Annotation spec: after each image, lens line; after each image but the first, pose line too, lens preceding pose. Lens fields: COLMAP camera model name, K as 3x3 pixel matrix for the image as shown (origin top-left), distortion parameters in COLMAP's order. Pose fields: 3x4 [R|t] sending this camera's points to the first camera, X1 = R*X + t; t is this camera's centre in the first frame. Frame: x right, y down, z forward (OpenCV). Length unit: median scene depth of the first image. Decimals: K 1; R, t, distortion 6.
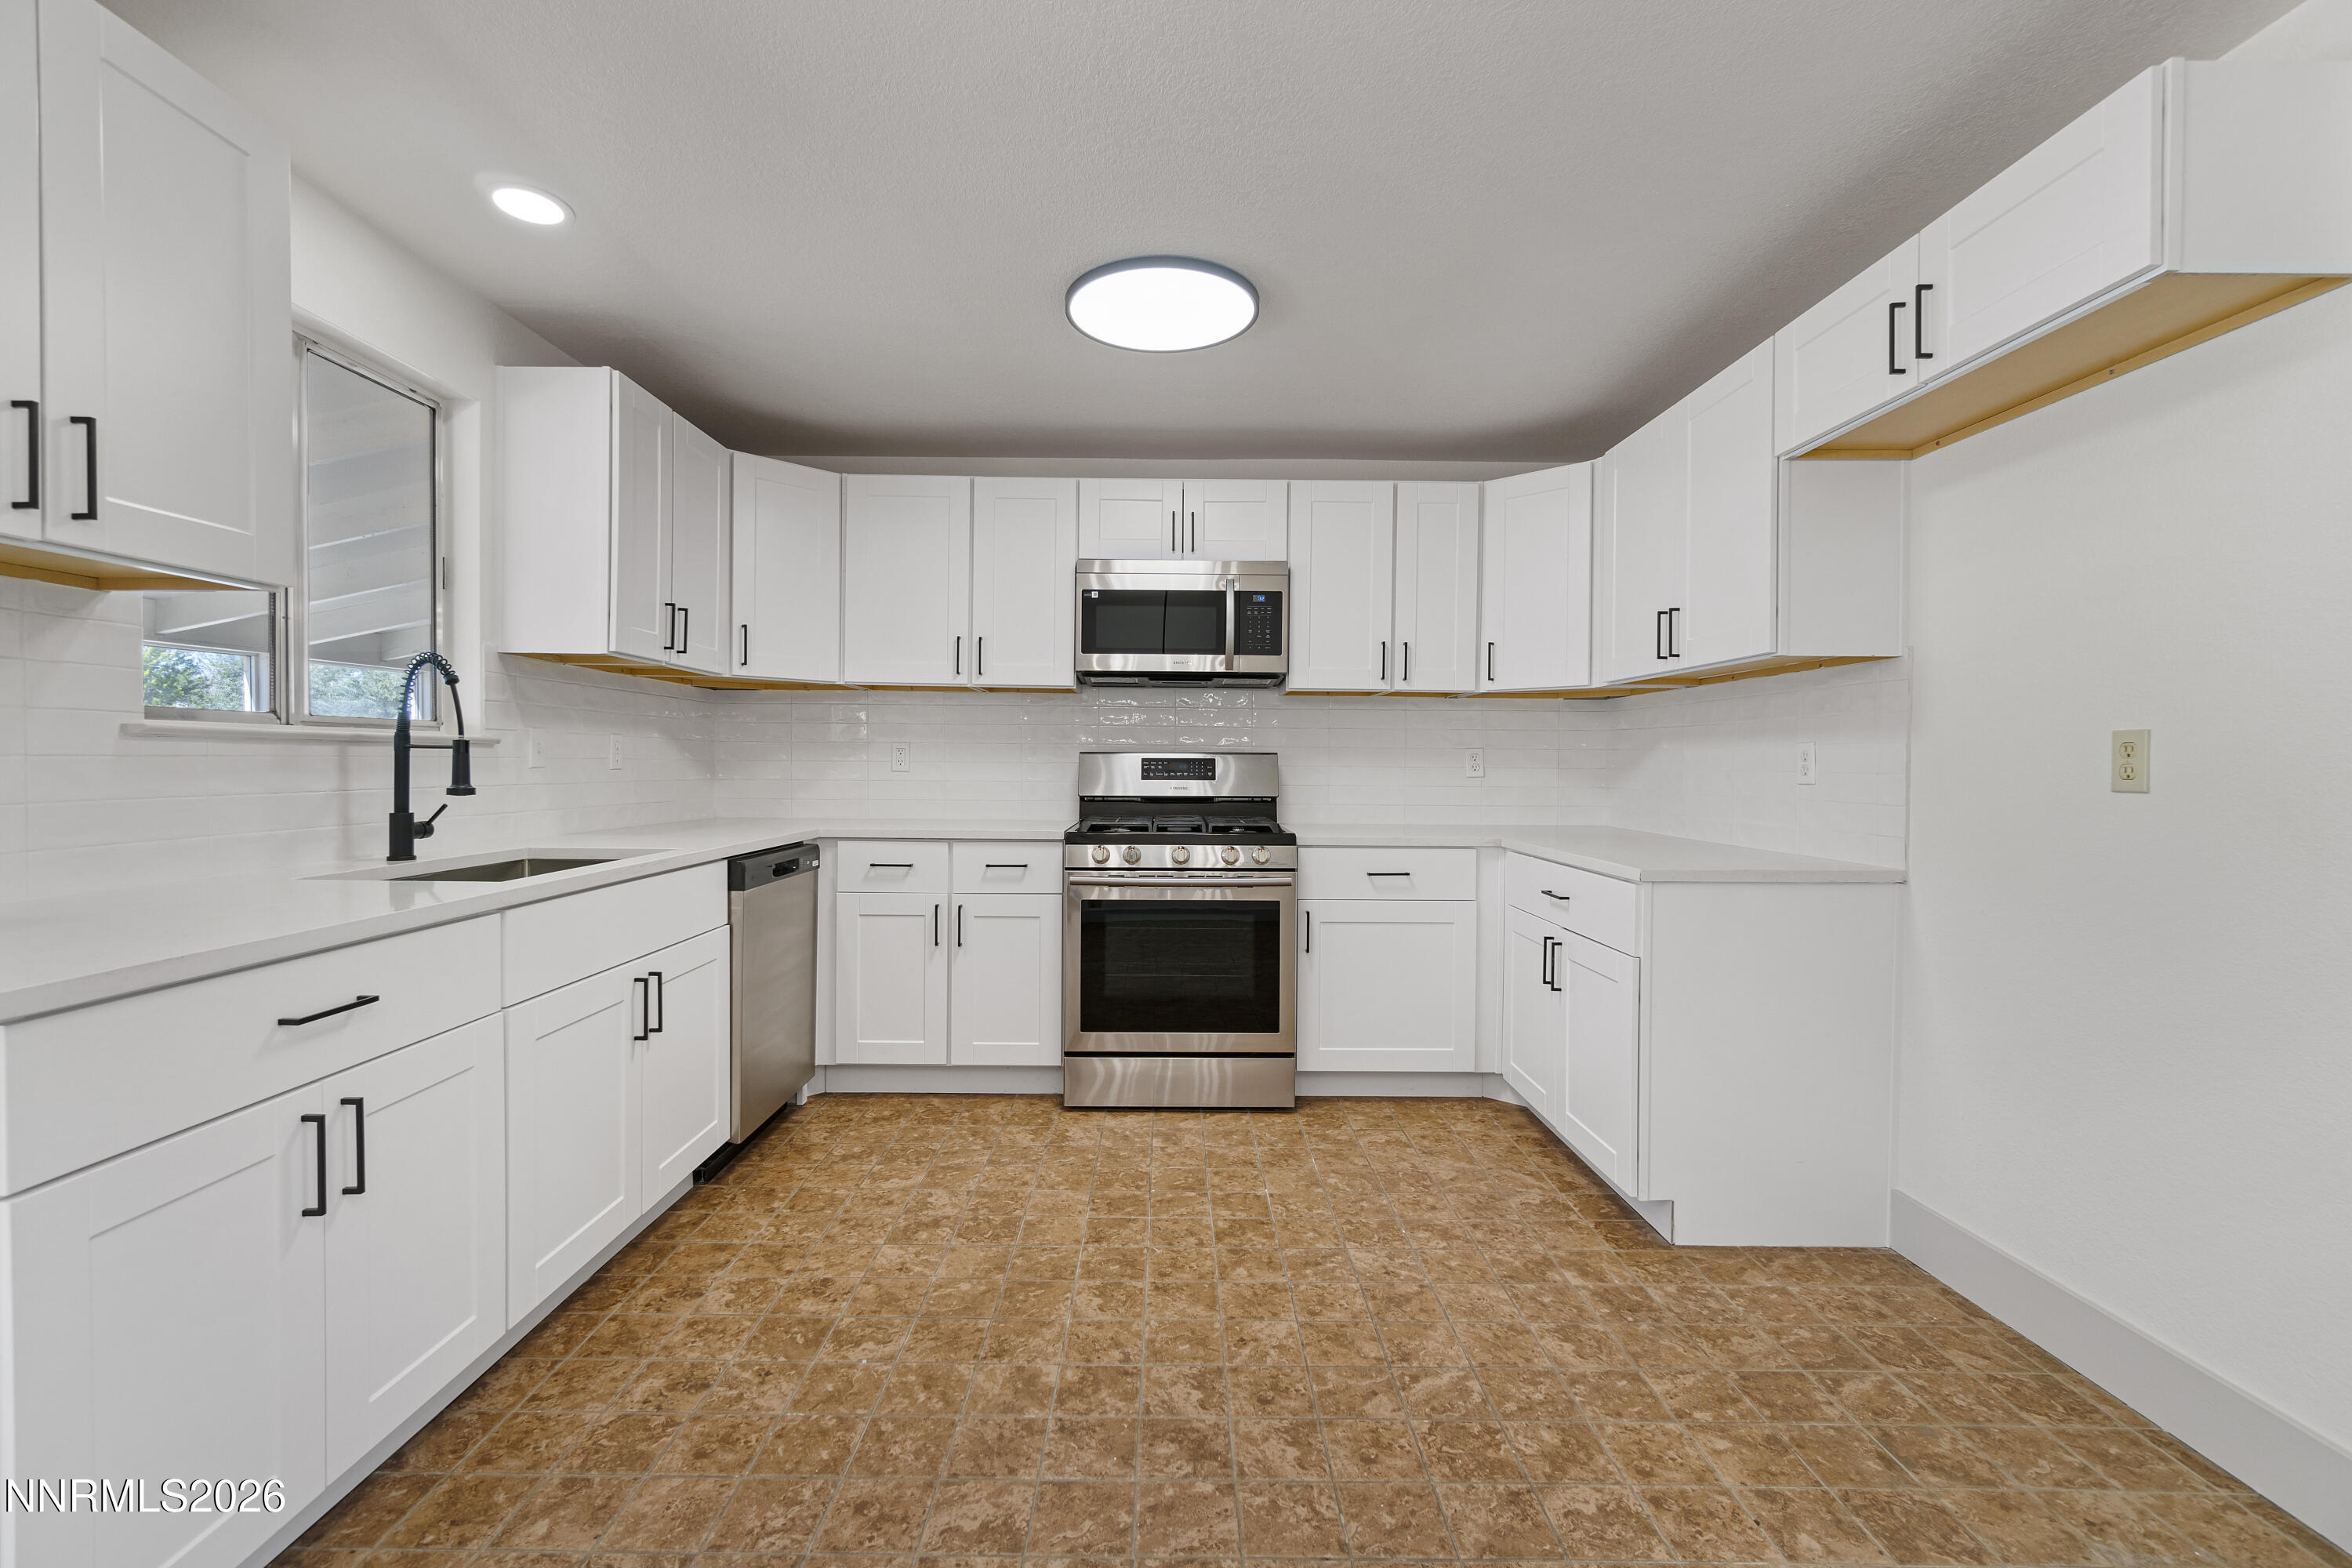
lens RADIAL K [[1009.4, 0, 1163.4], [0, 1009.4, 776.8], [0, 0, 1]] dist [-0.003114, 0.001514]
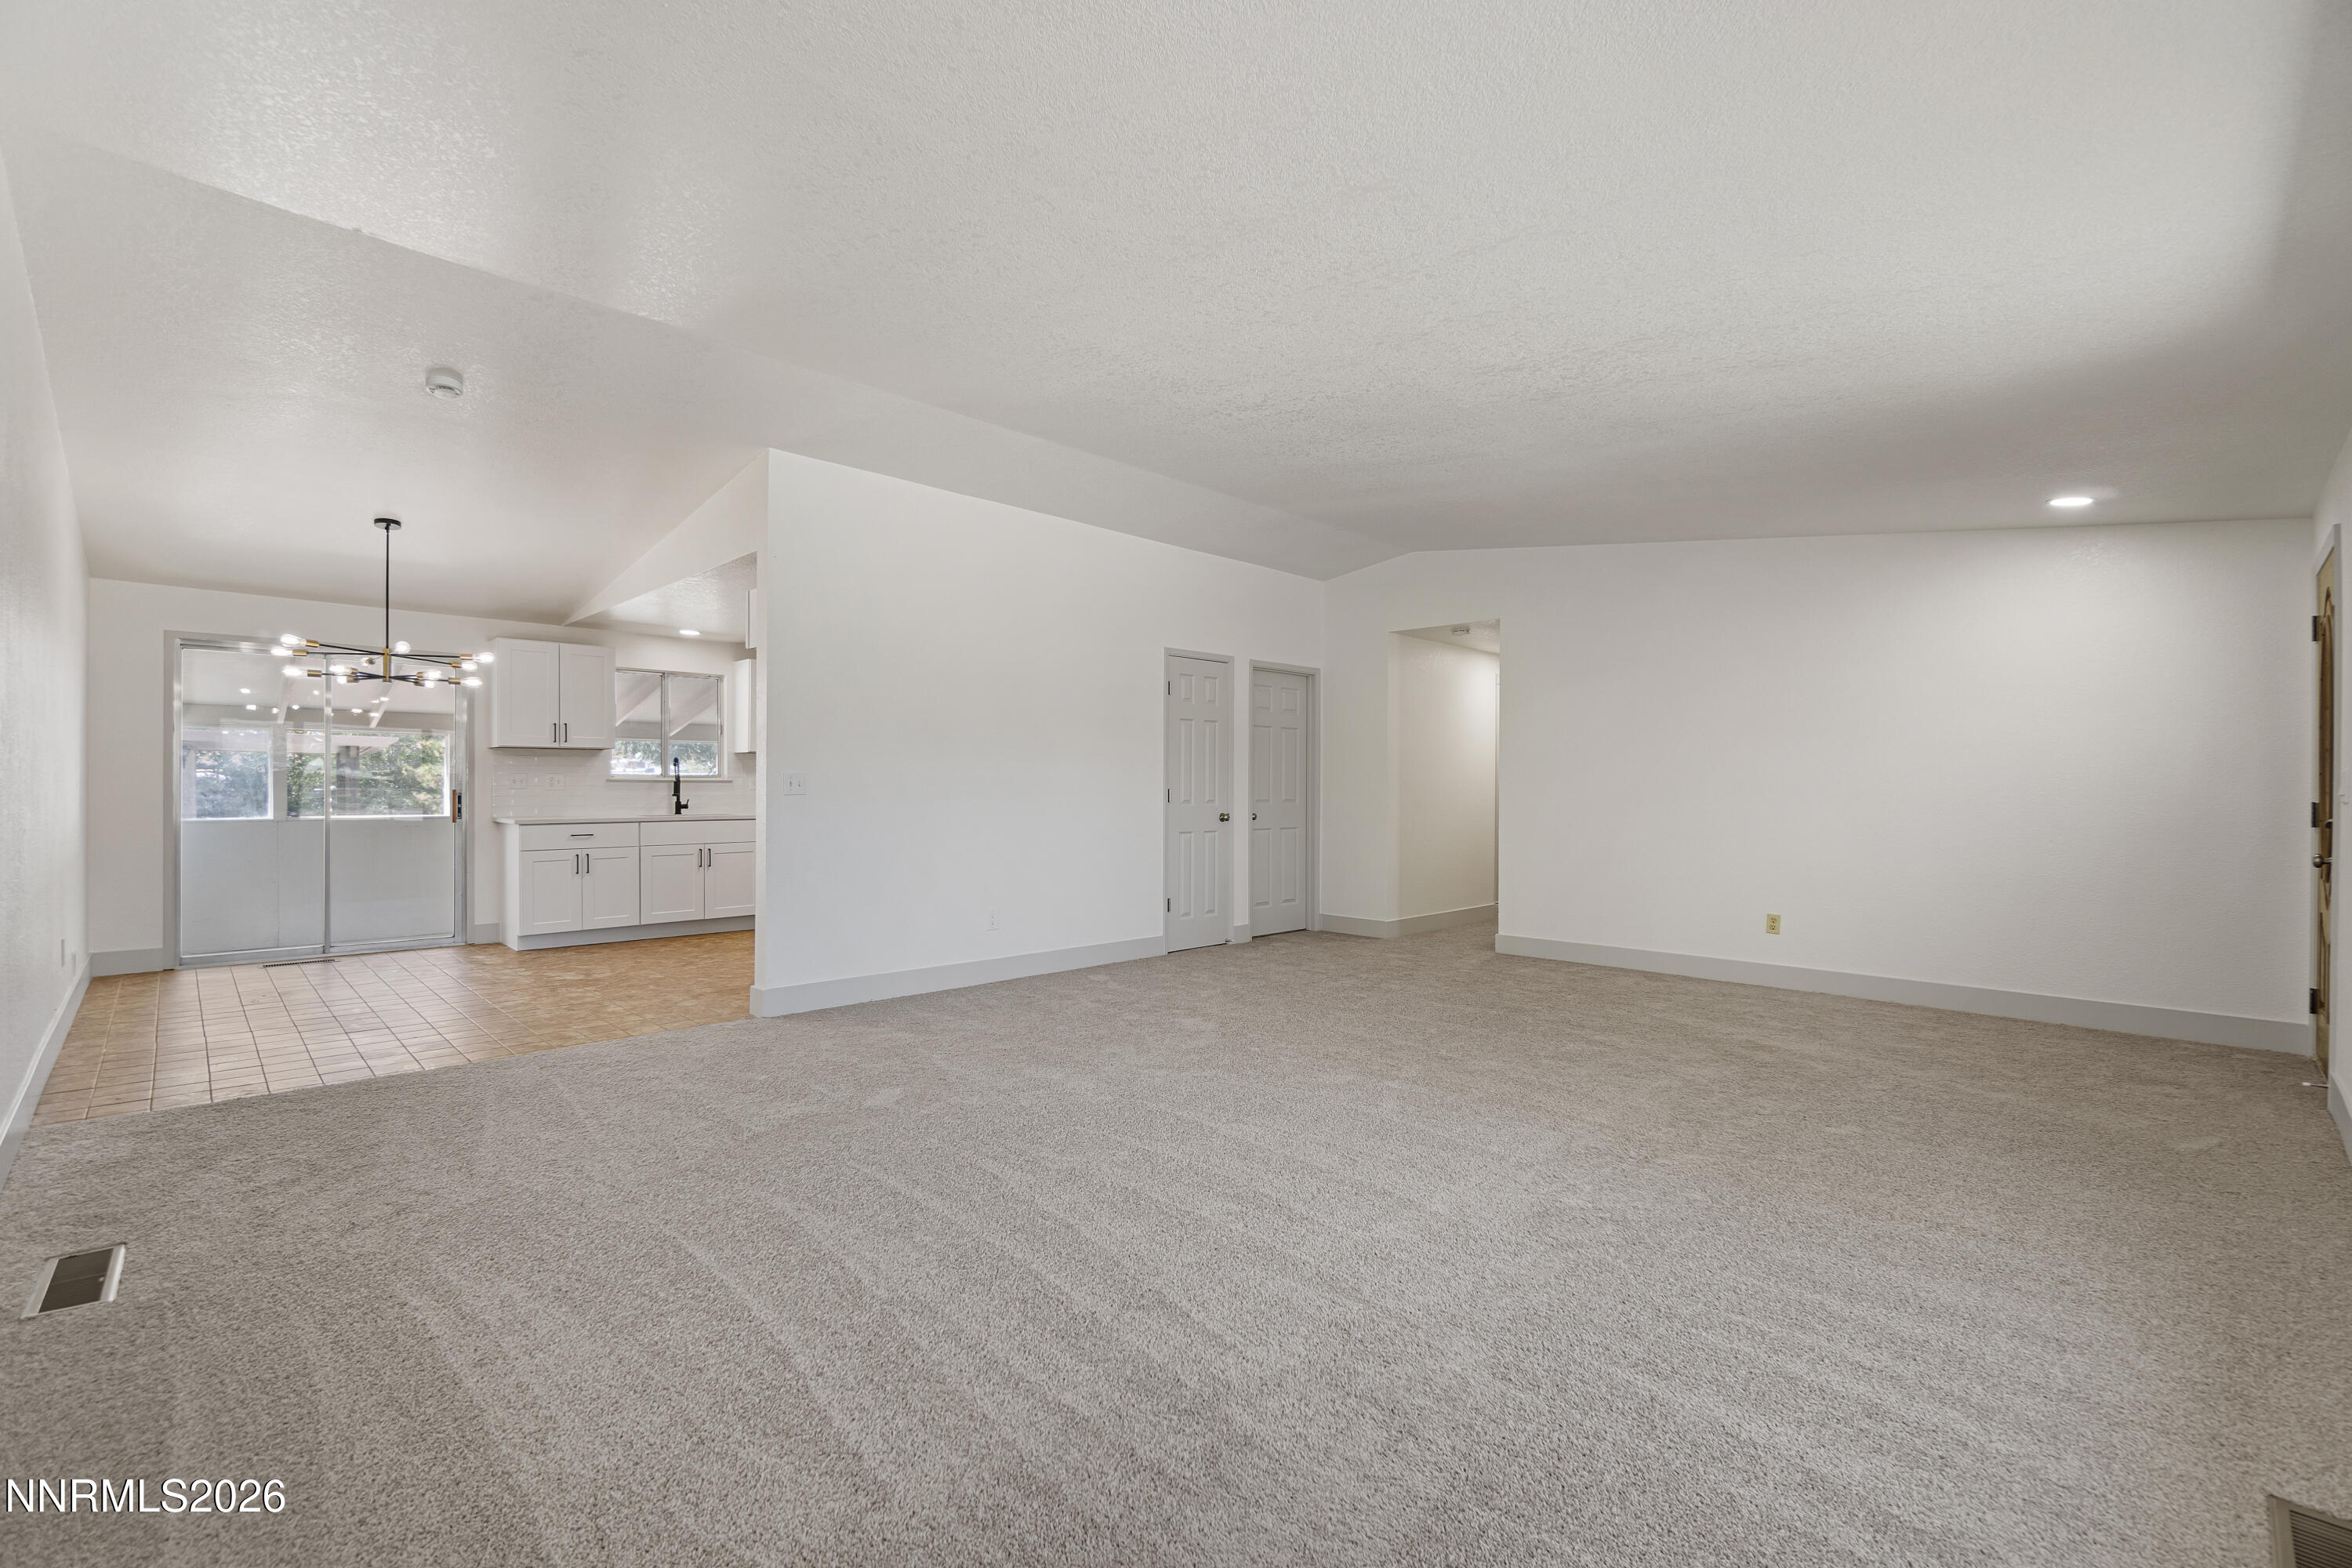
lens RADIAL K [[1009.4, 0, 1162.7], [0, 1009.4, 786.0], [0, 0, 1]] dist [-0.003114, 0.001514]
pose [[0.706561, -0.005389, -0.707631, 2.800037], [-0.008061, 0.999845, -0.015663, 0.021197], [0.707606, 0.016771, 0.706408, -0.306024]]
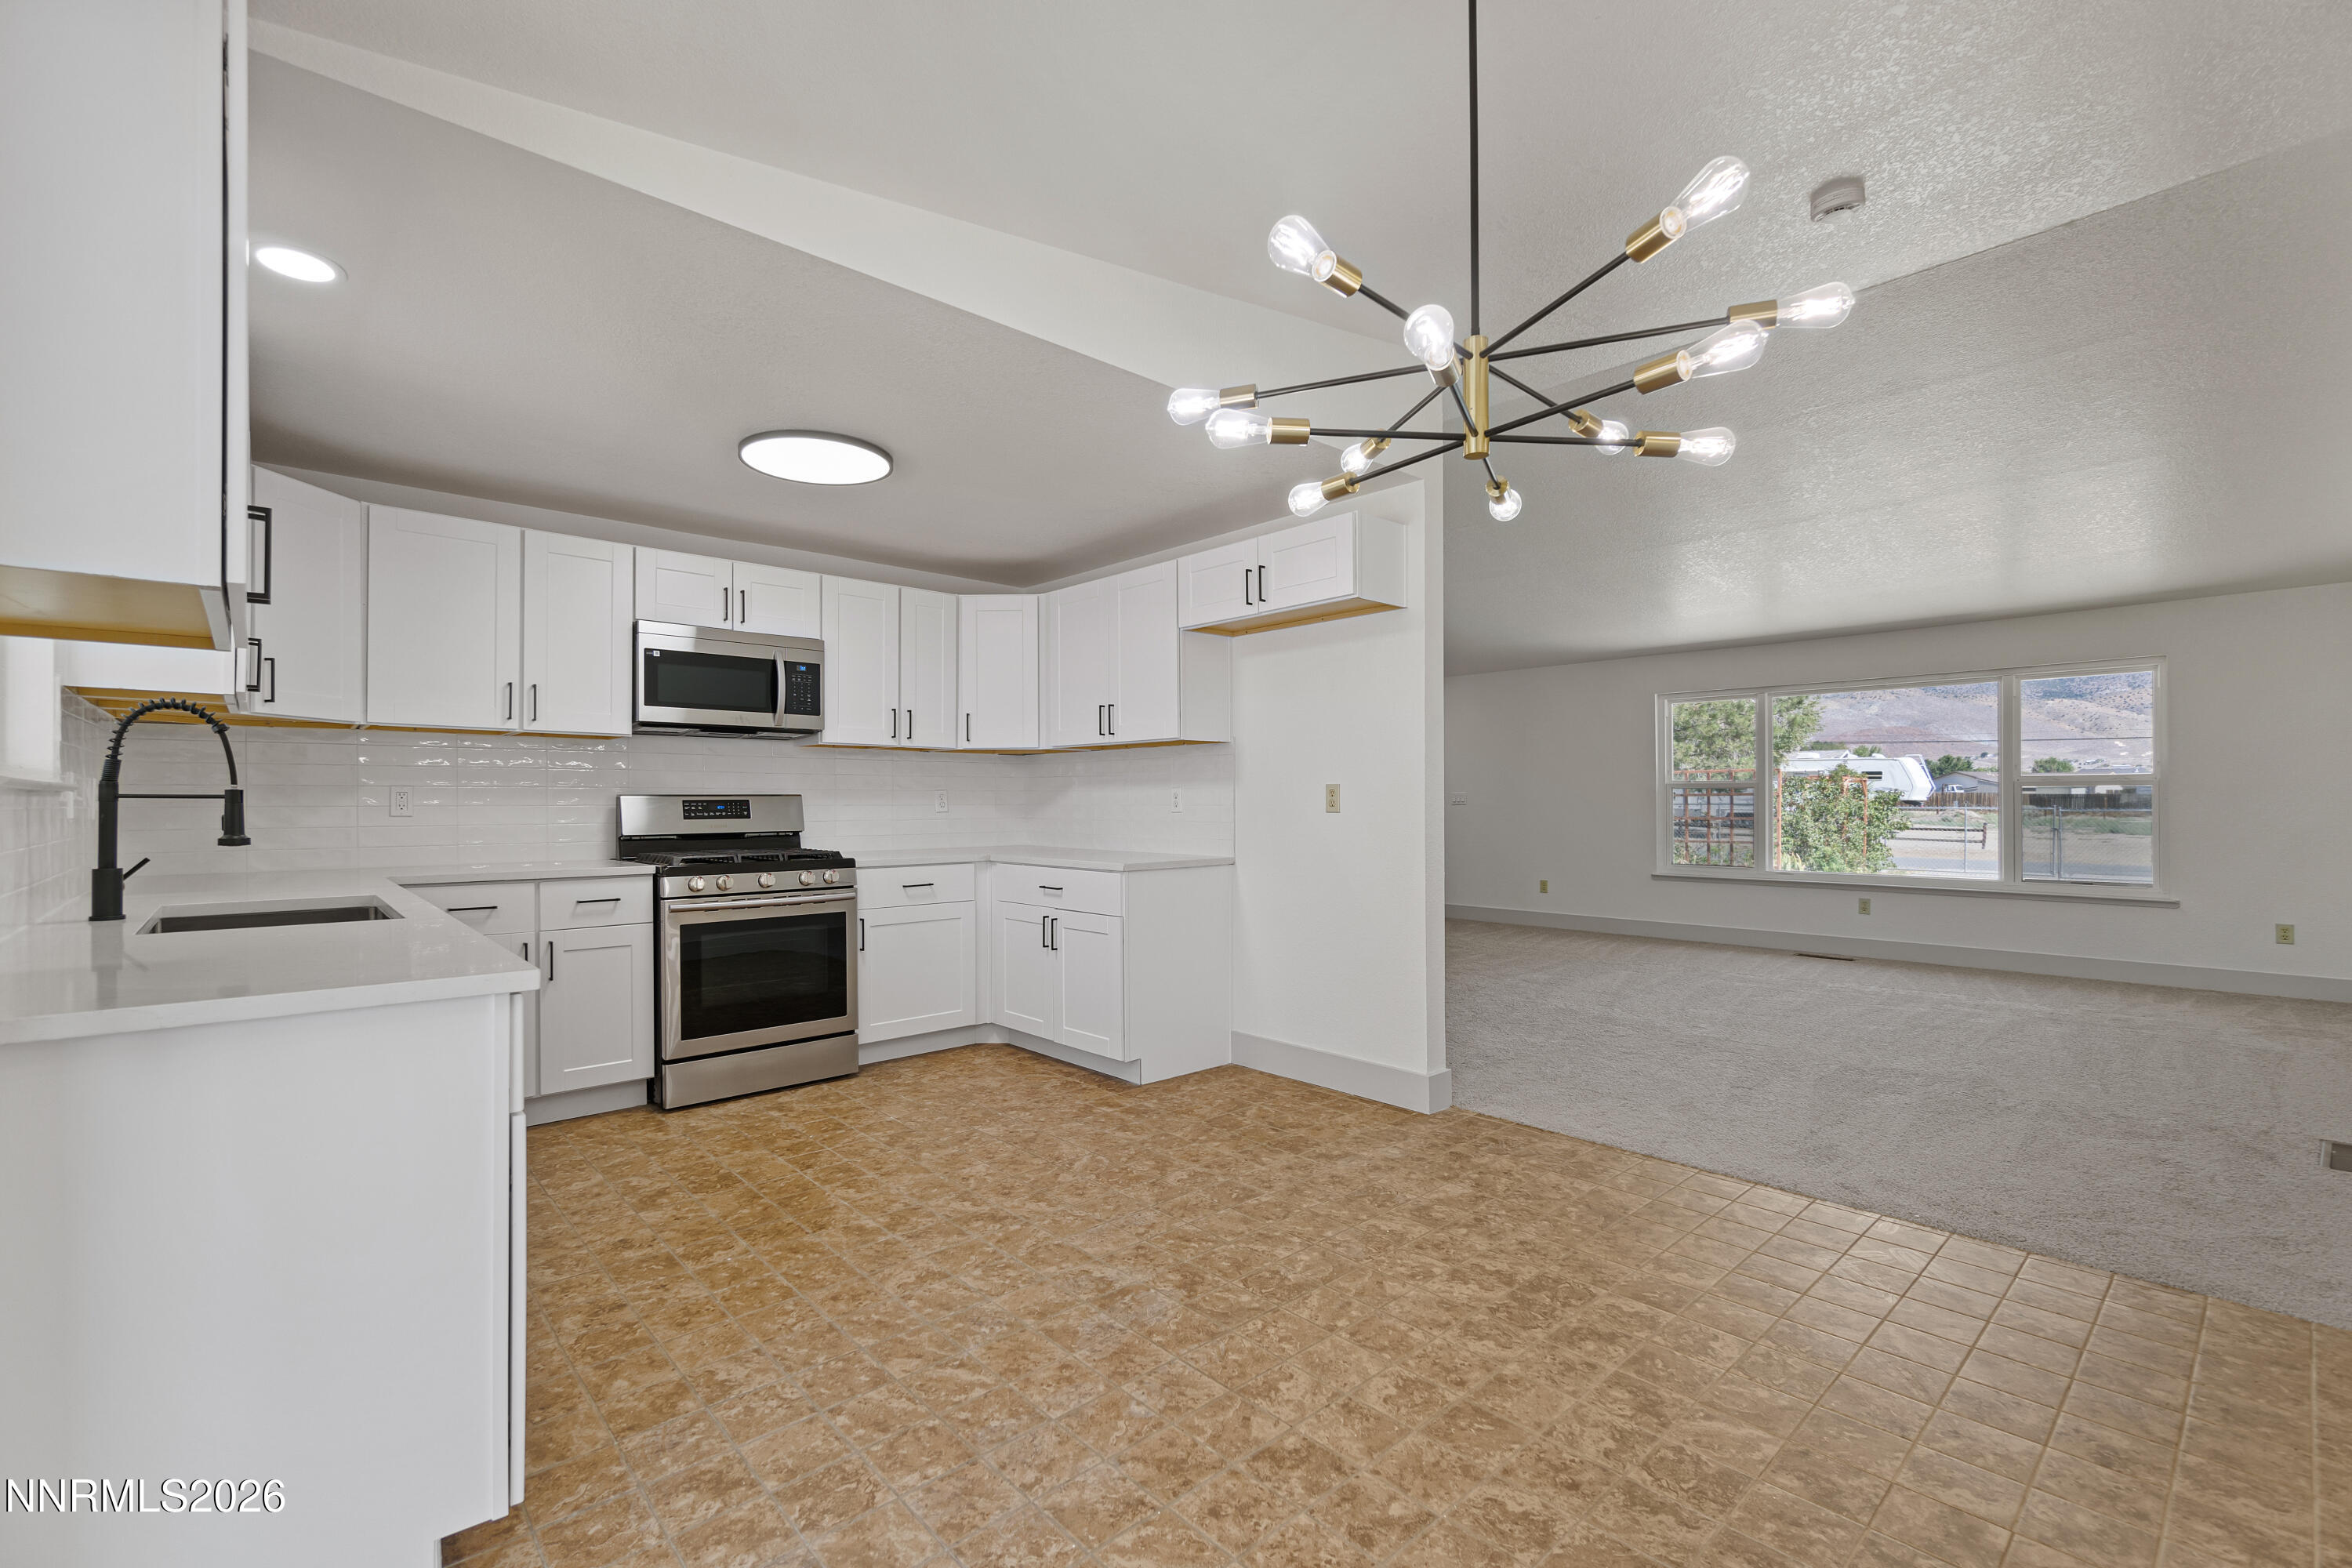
lens RADIAL K [[1009.4, 0, 1161.4], [0, 1009.4, 805.6], [0, 0, 1]] dist [-0.003114, 0.001514]
pose [[0.746219, -0.012741, 0.665578, -0.591013], [0.017720, 0.999843, -0.000728, -0.003528], [-0.665464, 0.012338, 0.746328, -0.295432]]
